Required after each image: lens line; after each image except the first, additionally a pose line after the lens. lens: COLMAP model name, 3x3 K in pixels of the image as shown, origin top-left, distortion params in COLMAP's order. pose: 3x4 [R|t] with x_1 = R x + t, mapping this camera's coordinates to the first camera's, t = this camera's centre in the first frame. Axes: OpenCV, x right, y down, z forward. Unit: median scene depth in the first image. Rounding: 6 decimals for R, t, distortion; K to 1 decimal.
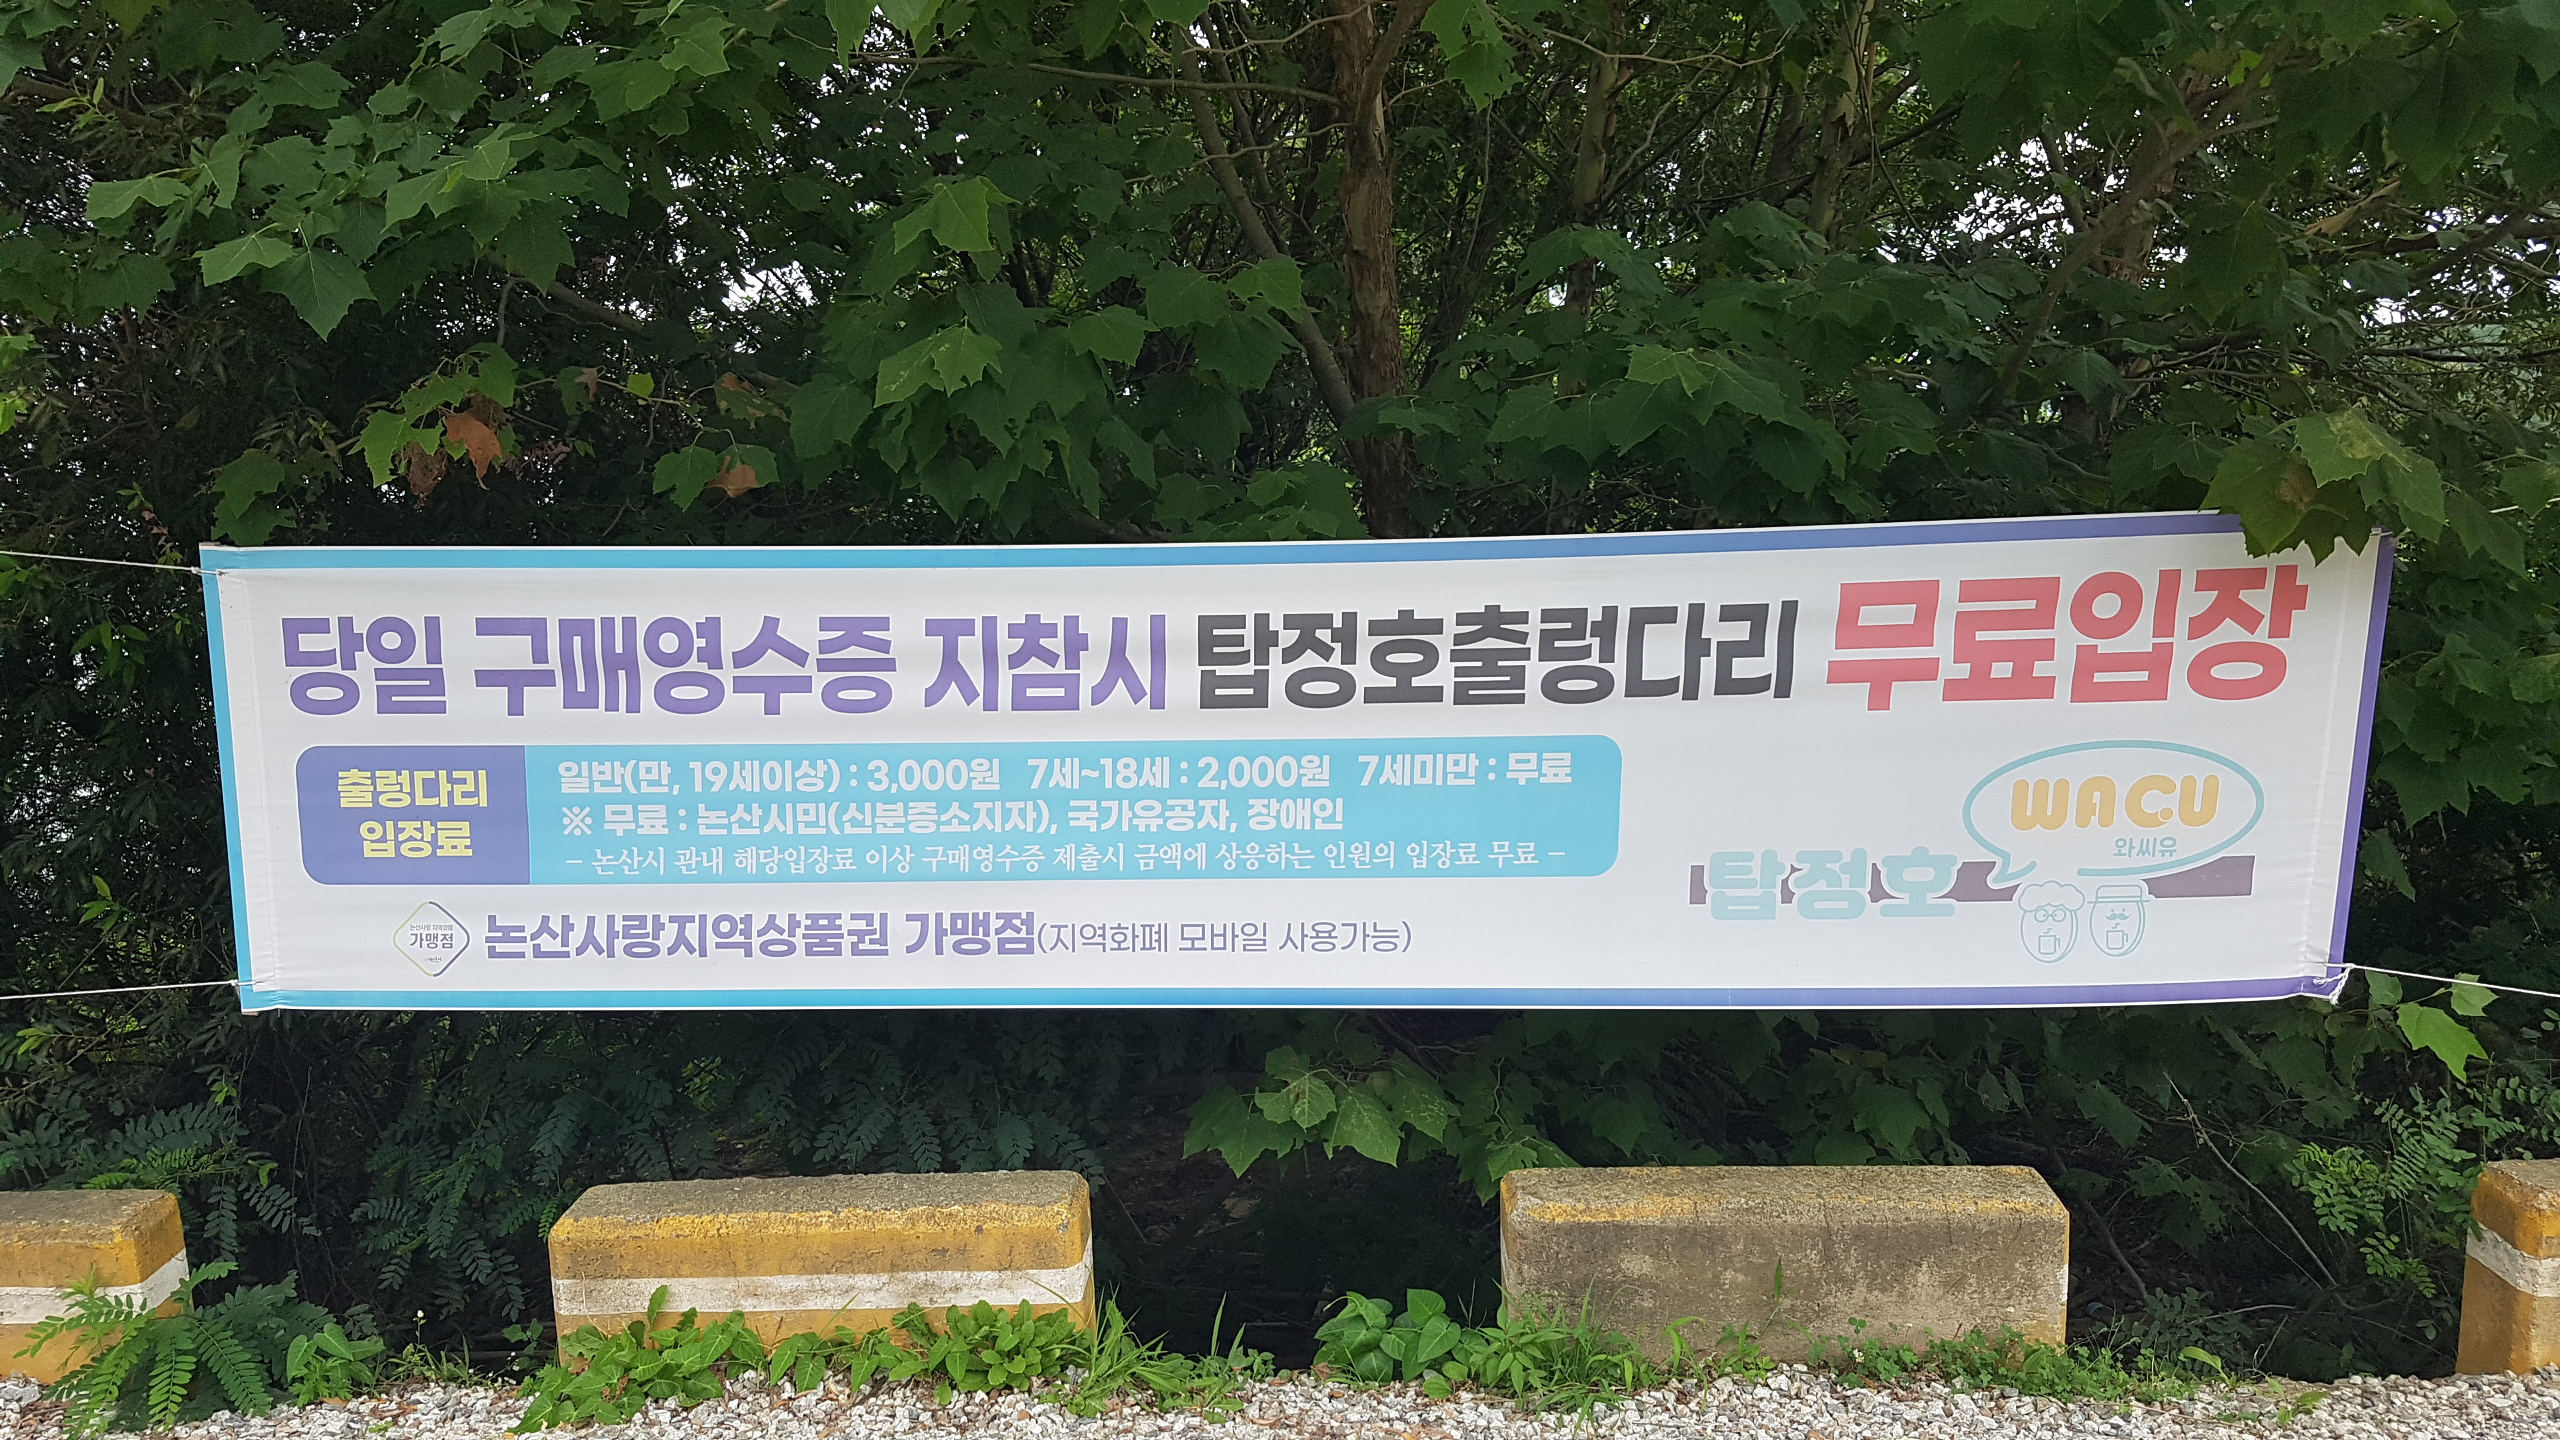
lens RADIAL K [[2014.9, 0, 1278.3], [0, 2014.9, 712.6], [0, 0, 1]] dist [0.063351, 0.000087]
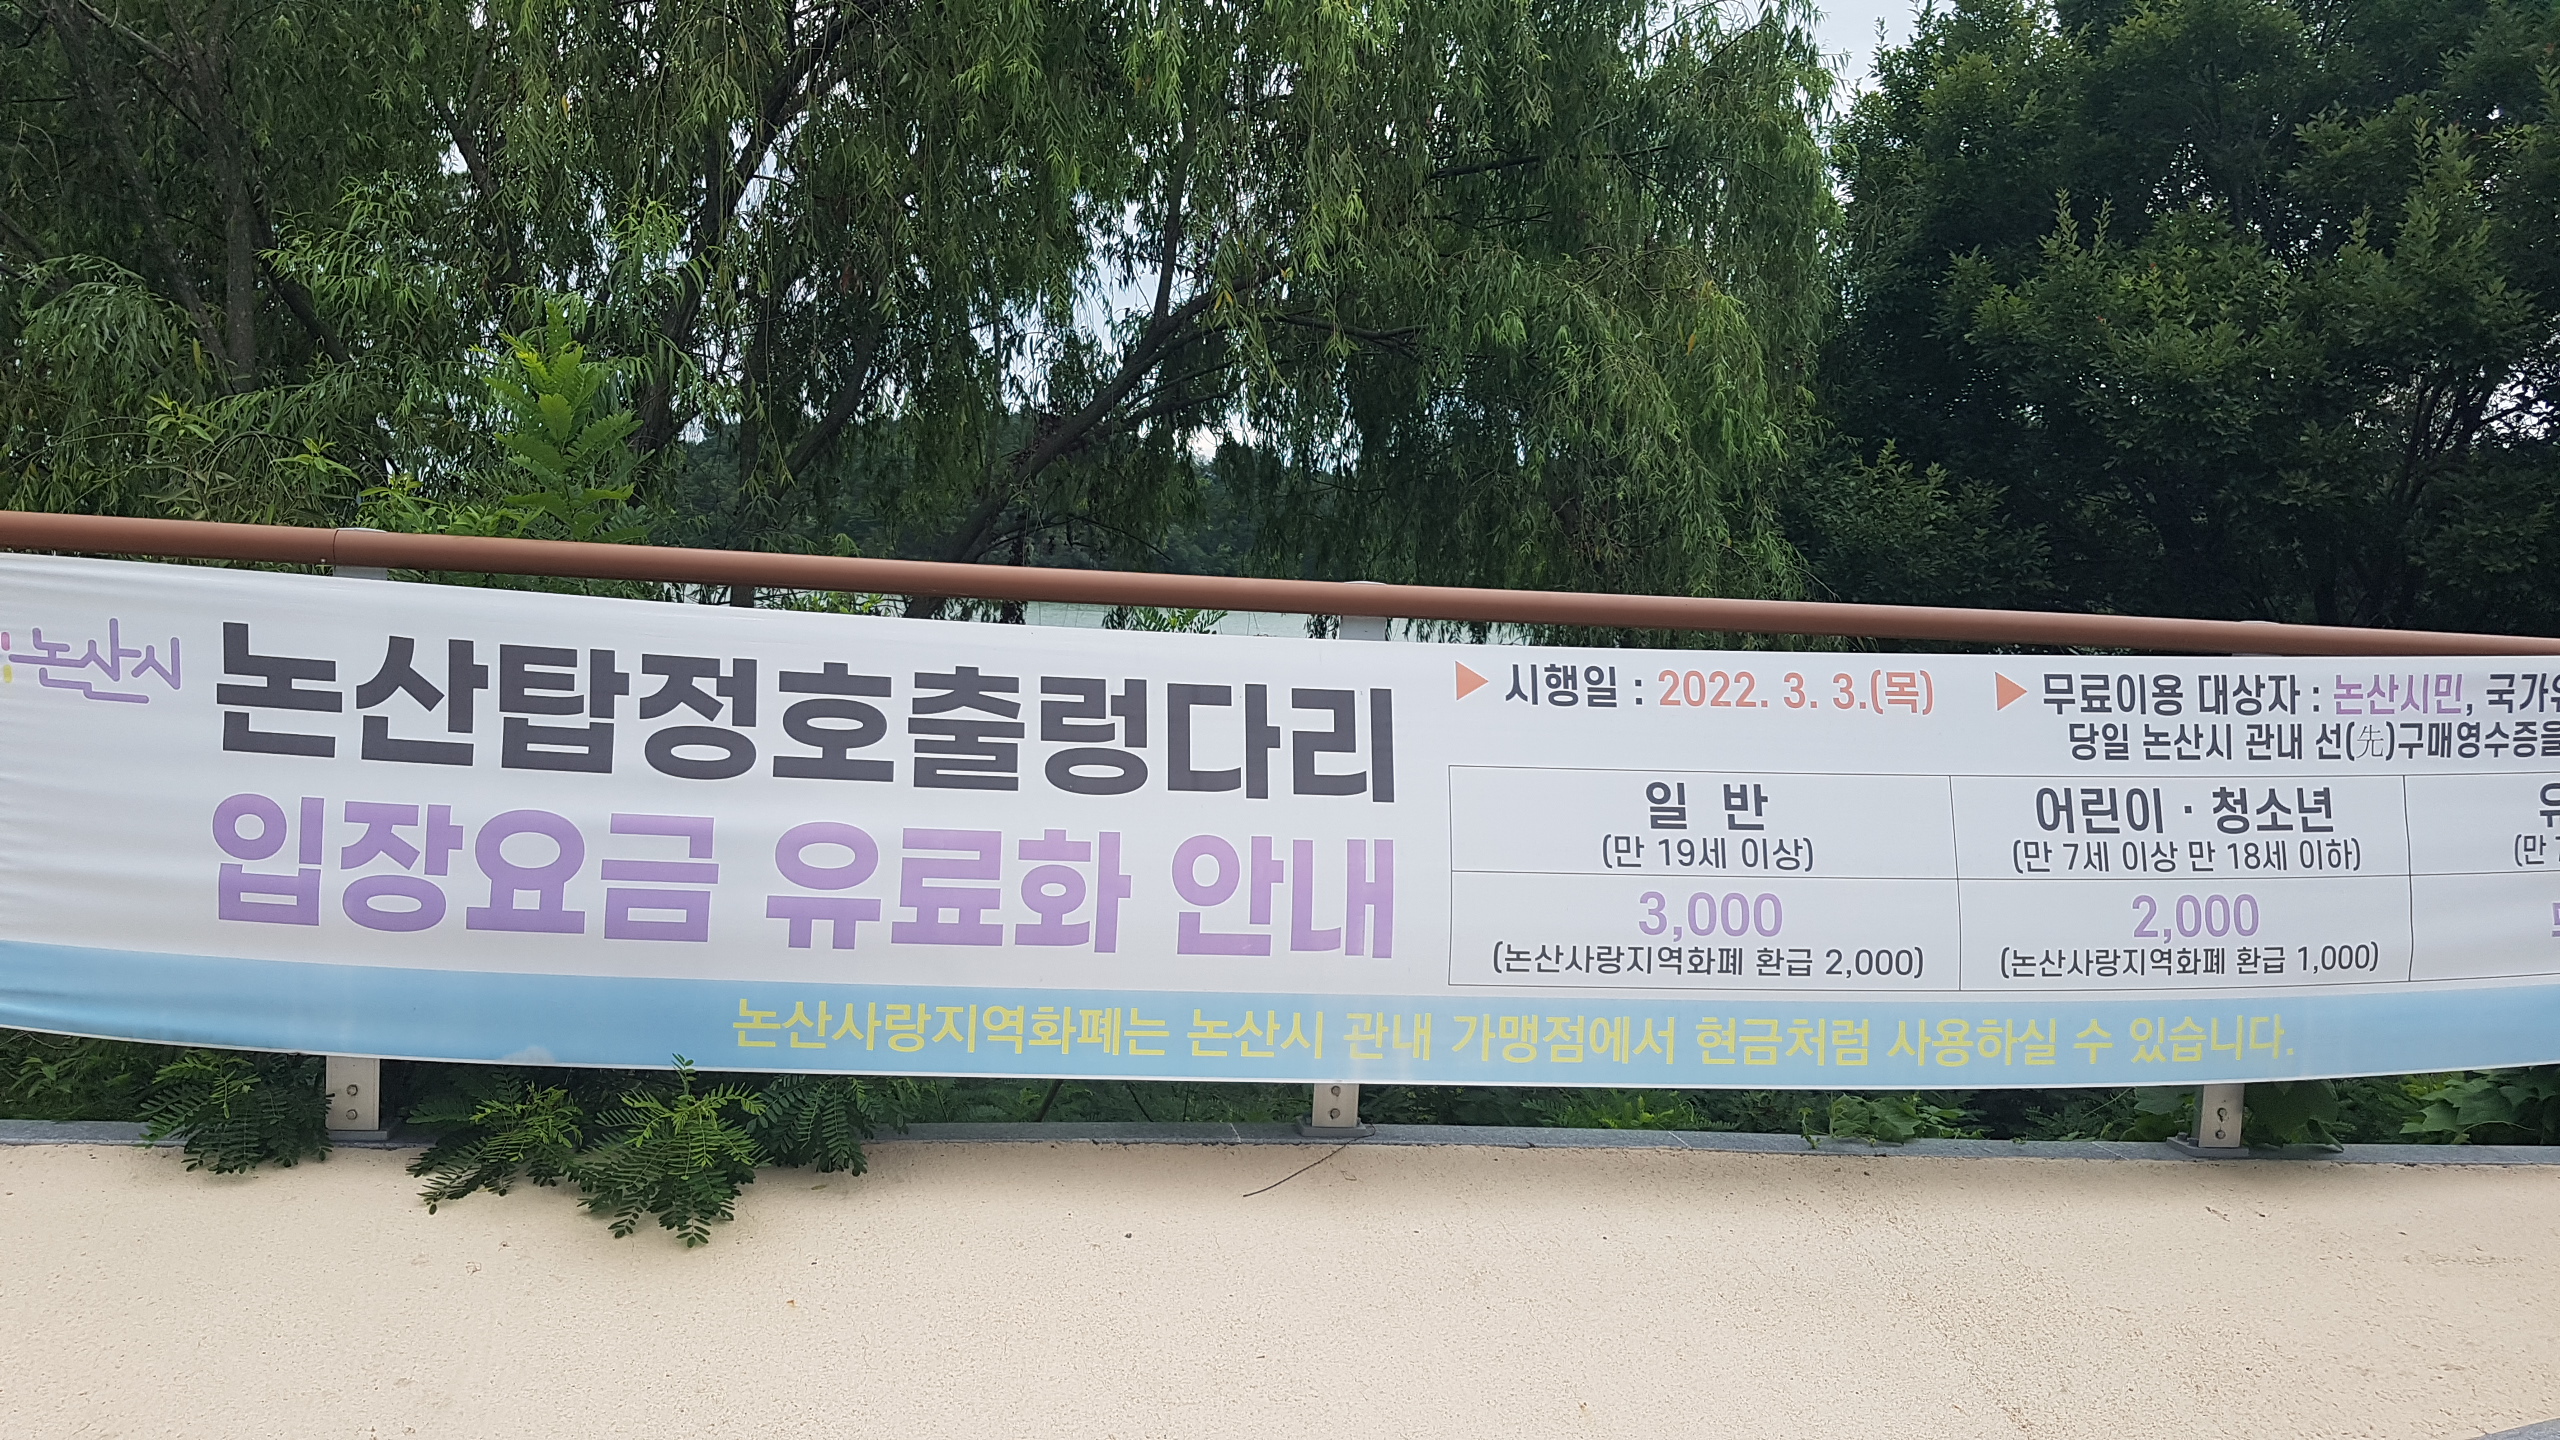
lens RADIAL K [[2014.9, 0, 1280.9], [0, 2014.9, 725.6], [0, 0, 1]] dist [0.063351, 0.000087]
pose [[0.862608, 0.124299, 0.490365, -0.173471], [-0.068634, 0.989137, -0.129993, 0.064215], [-0.501196, 0.078477, 0.861768, 0.274471]]
